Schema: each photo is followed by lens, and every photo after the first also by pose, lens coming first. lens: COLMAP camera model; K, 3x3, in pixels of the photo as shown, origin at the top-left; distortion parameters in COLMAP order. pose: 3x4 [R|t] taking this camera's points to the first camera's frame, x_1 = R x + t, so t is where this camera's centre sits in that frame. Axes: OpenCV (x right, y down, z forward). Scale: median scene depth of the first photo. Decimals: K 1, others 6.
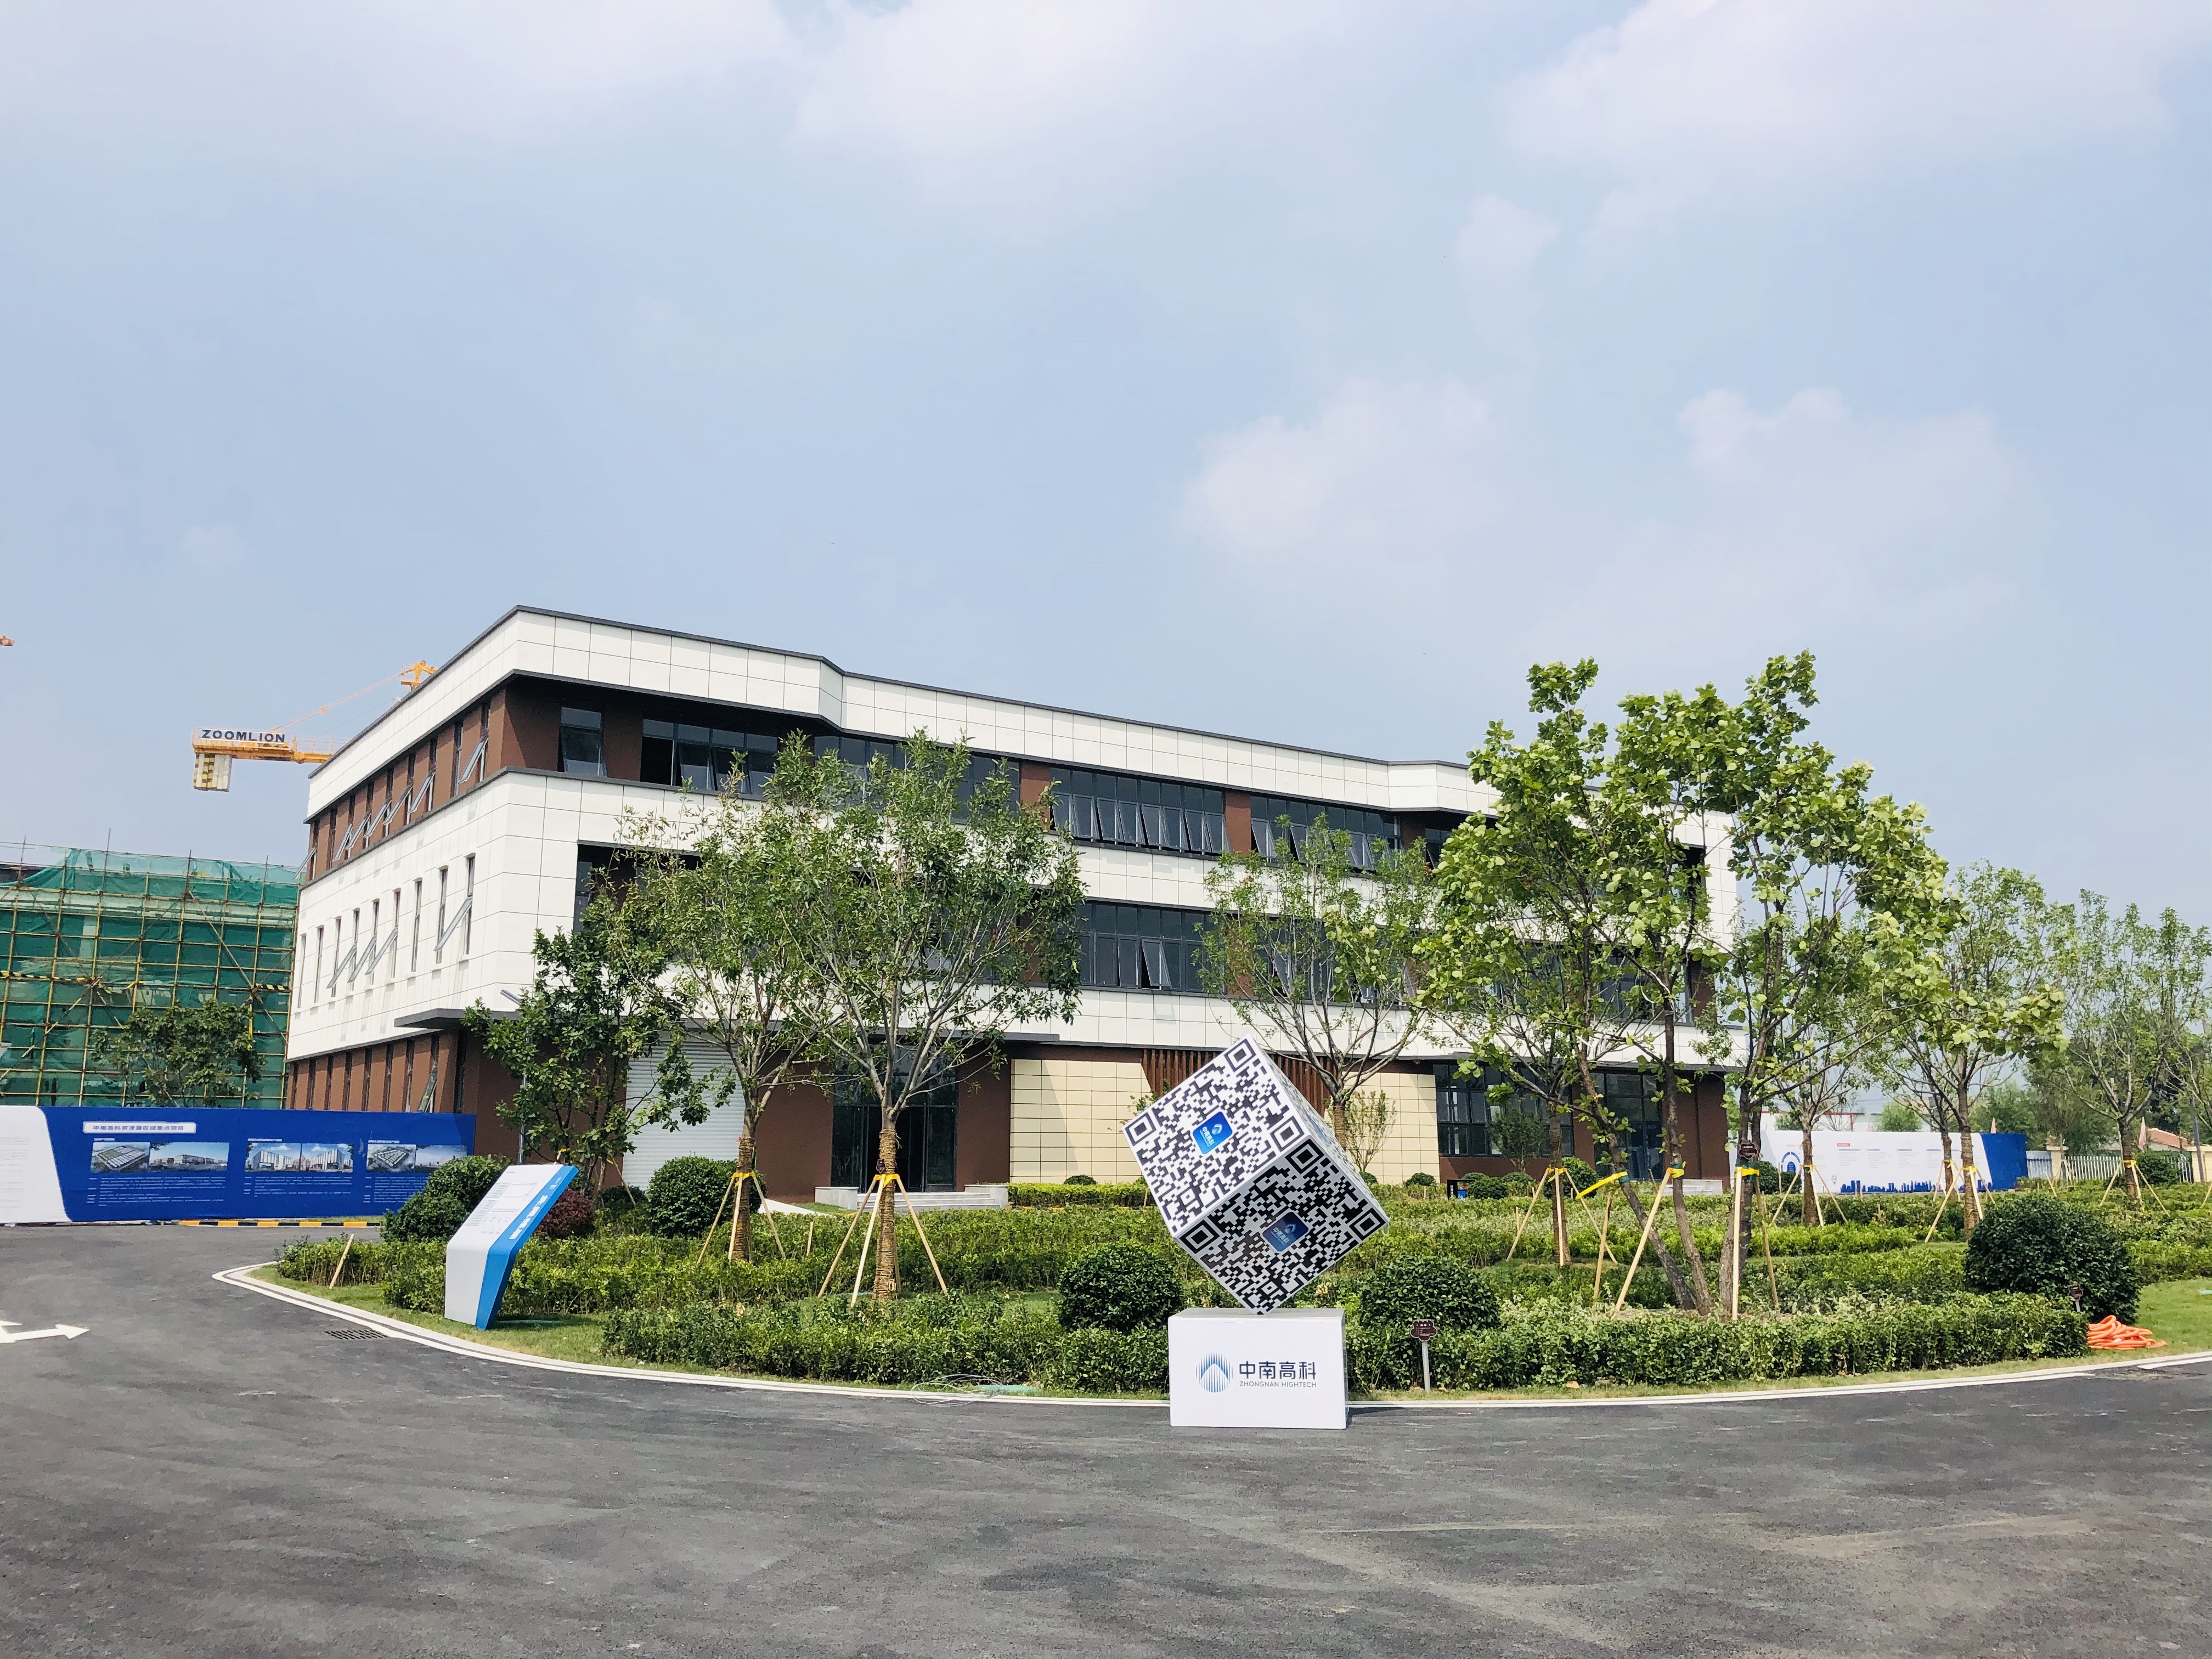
lens RADIAL K [[1820.8, 0, 1119.2], [0, 1820.8, 843.2], [0, 0, 1]] dist [0.034426, -0.001992]
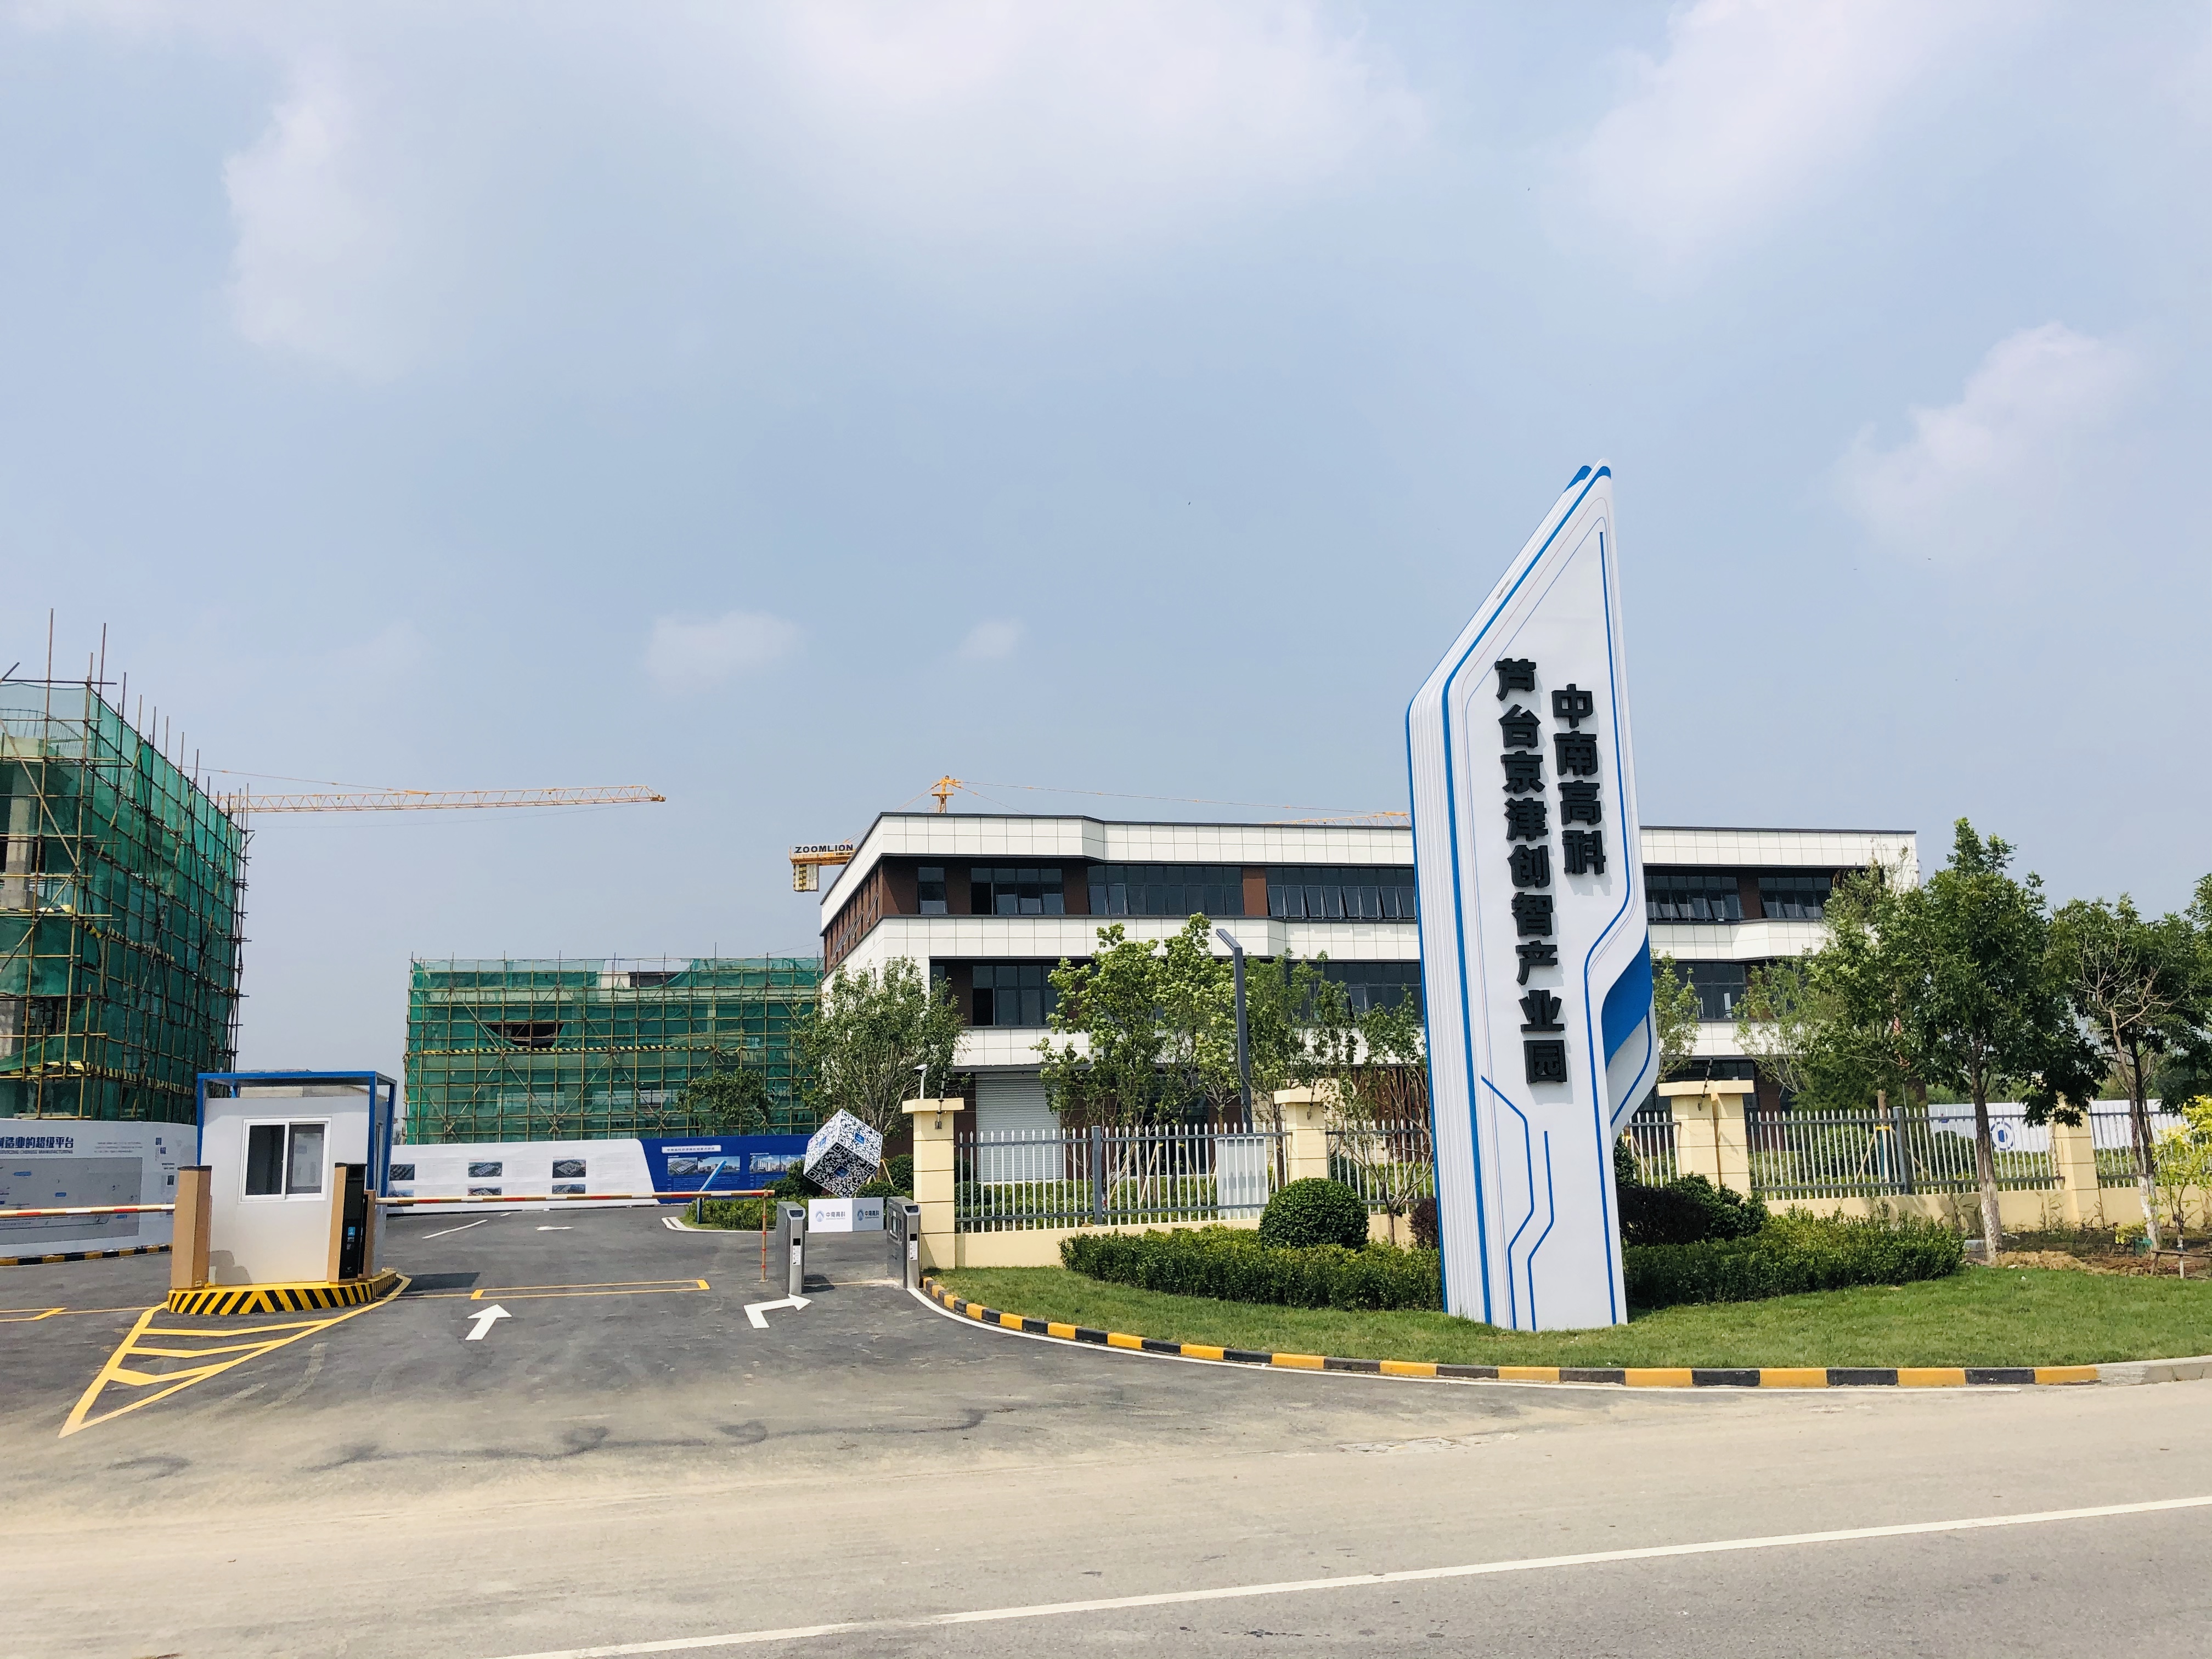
lens RADIAL K [[1830.7, 0, 1106.0], [0, 1830.7, 829.5], [0, 0, 1]] dist [0.047920, 0.001068]
pose [[0.938183, -0.091669, -0.333780, 0.361067], [0.089757, 0.995738, -0.021180, -0.060169], [0.334299, -0.010089, 0.942413, -0.408630]]
